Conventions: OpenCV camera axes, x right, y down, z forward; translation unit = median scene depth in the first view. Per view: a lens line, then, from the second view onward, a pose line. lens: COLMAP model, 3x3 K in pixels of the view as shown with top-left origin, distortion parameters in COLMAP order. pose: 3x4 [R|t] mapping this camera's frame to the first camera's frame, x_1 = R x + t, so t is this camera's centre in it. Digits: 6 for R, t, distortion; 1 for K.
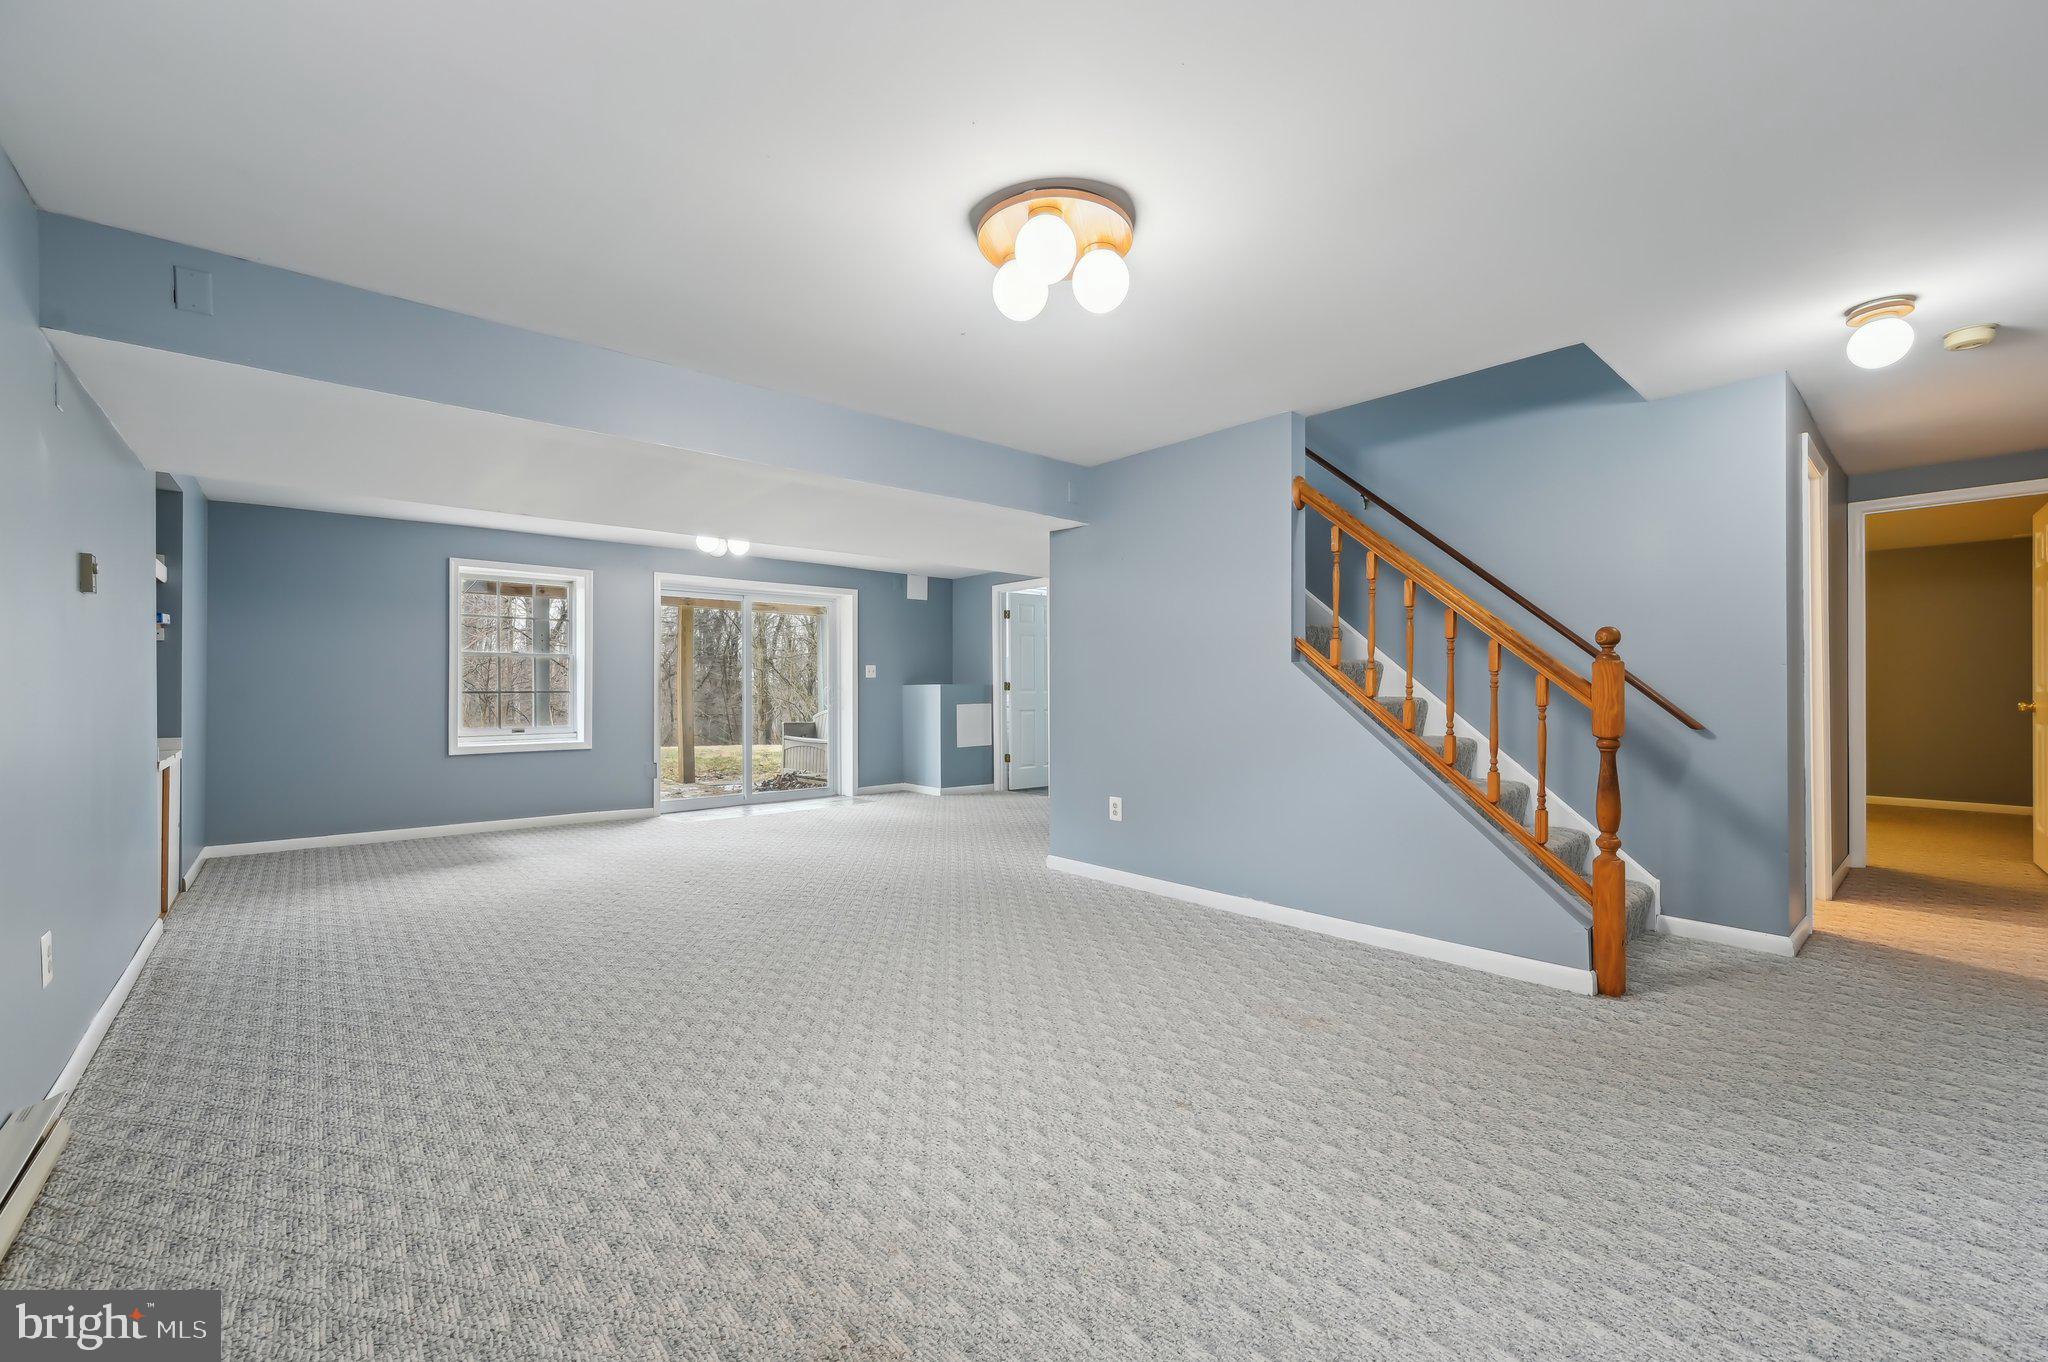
lens RADIAL K [[815.8, 0, 1036.8], [0, 815.8, 686.9], [0, 0, 1]] dist [0.002167, 0.000004]
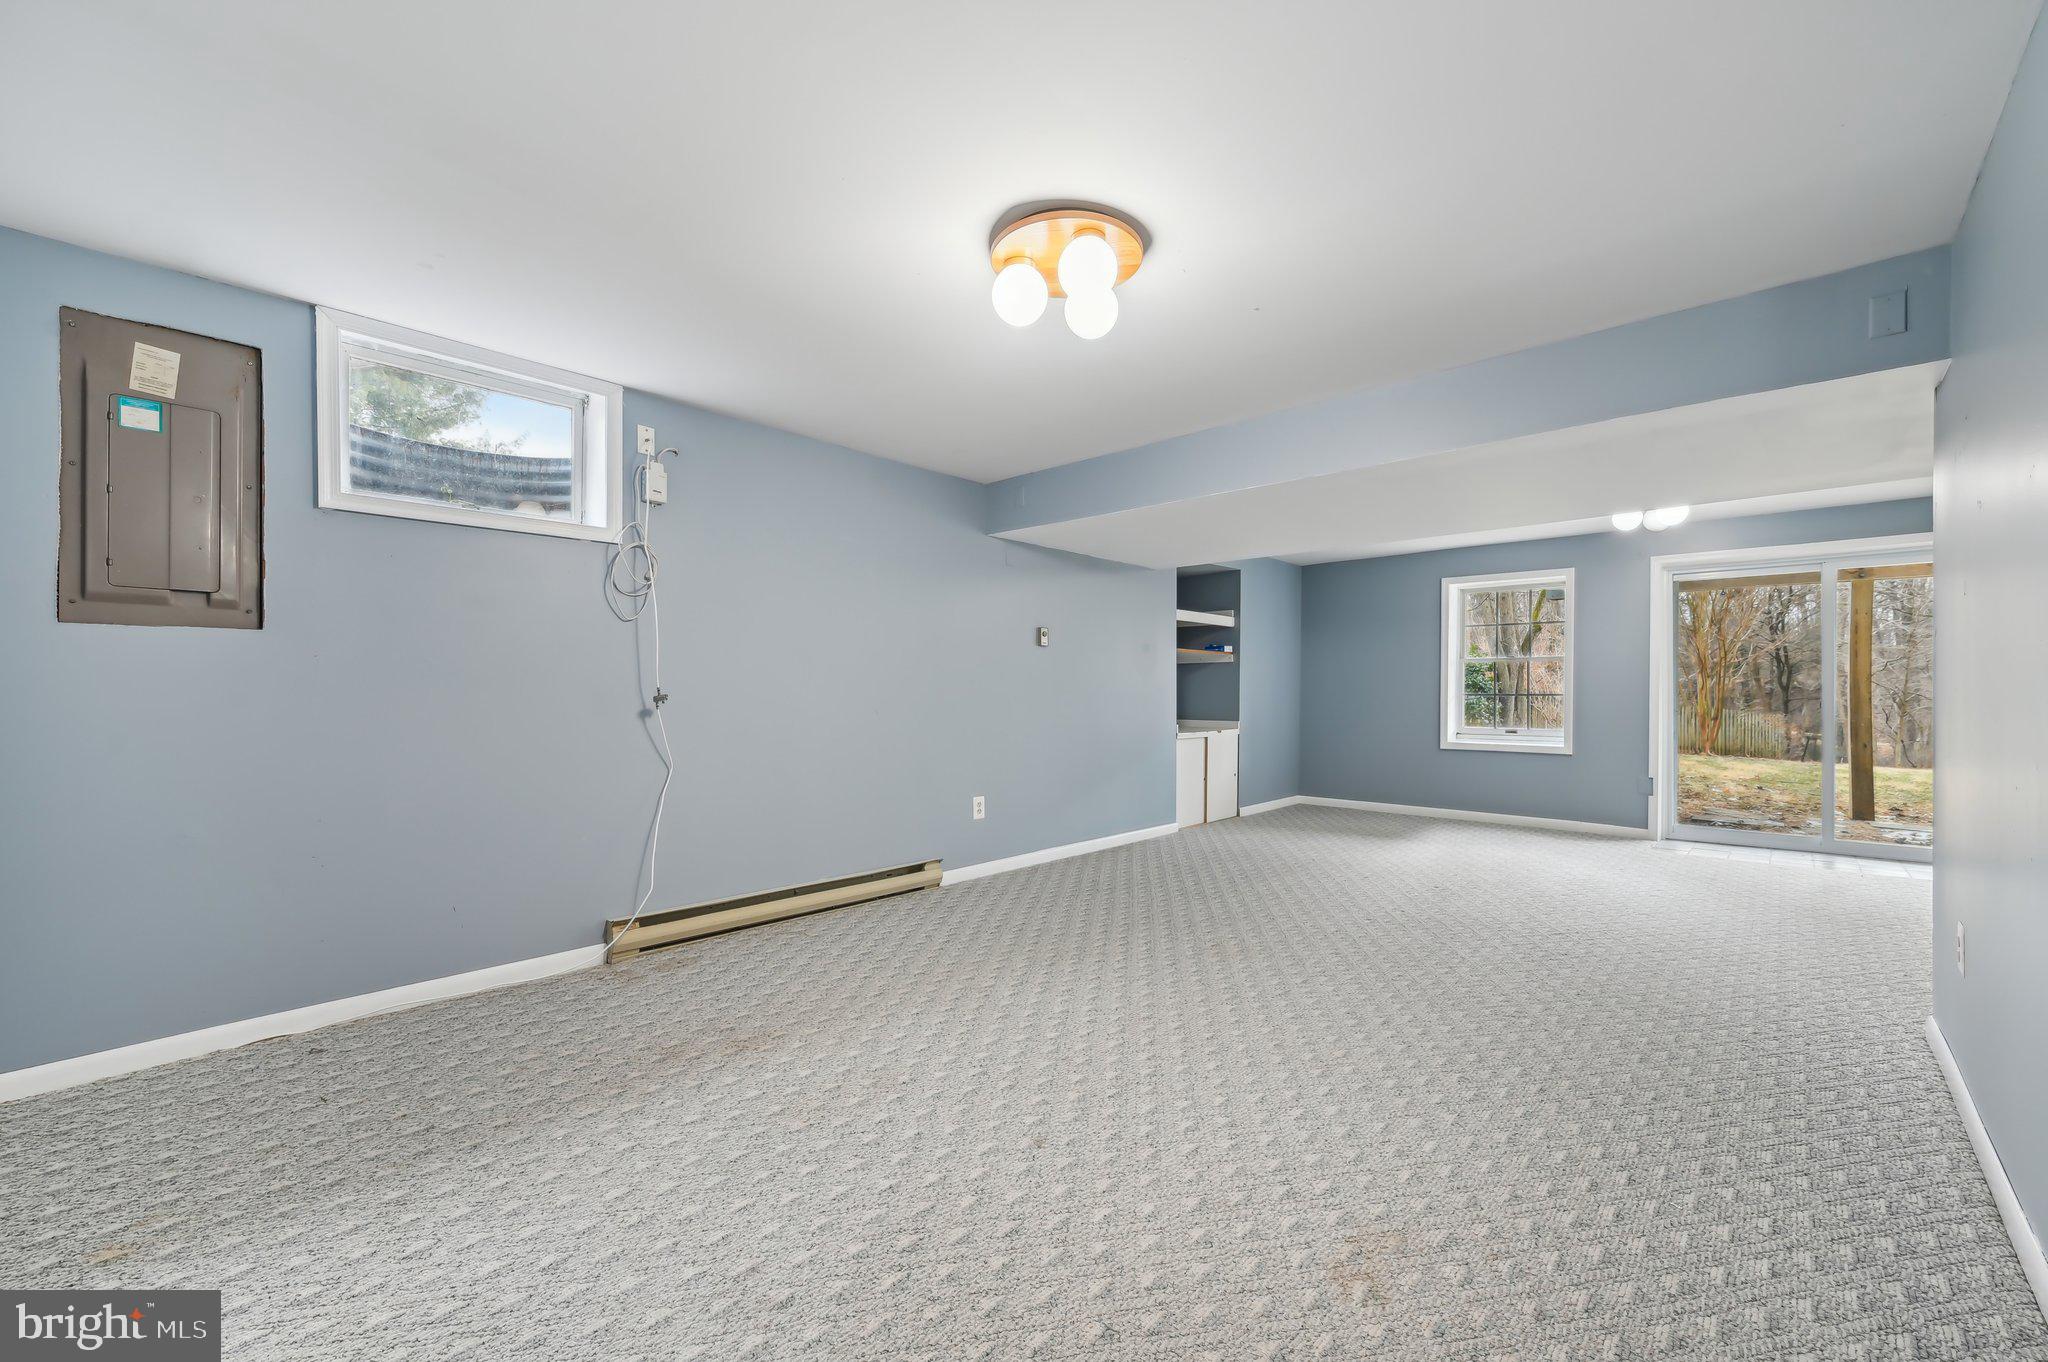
lens RADIAL K [[815.8, 0, 1036.8], [0, 815.8, 686.9], [0, 0, 1]] dist [0.002167, 0.000004]
pose [[0.107879, -0.002097, -0.994162, 0.429391], [0.000679, 0.999998, -0.002036, -0.002114], [0.994164, -0.000456, 0.107880, 0.349543]]
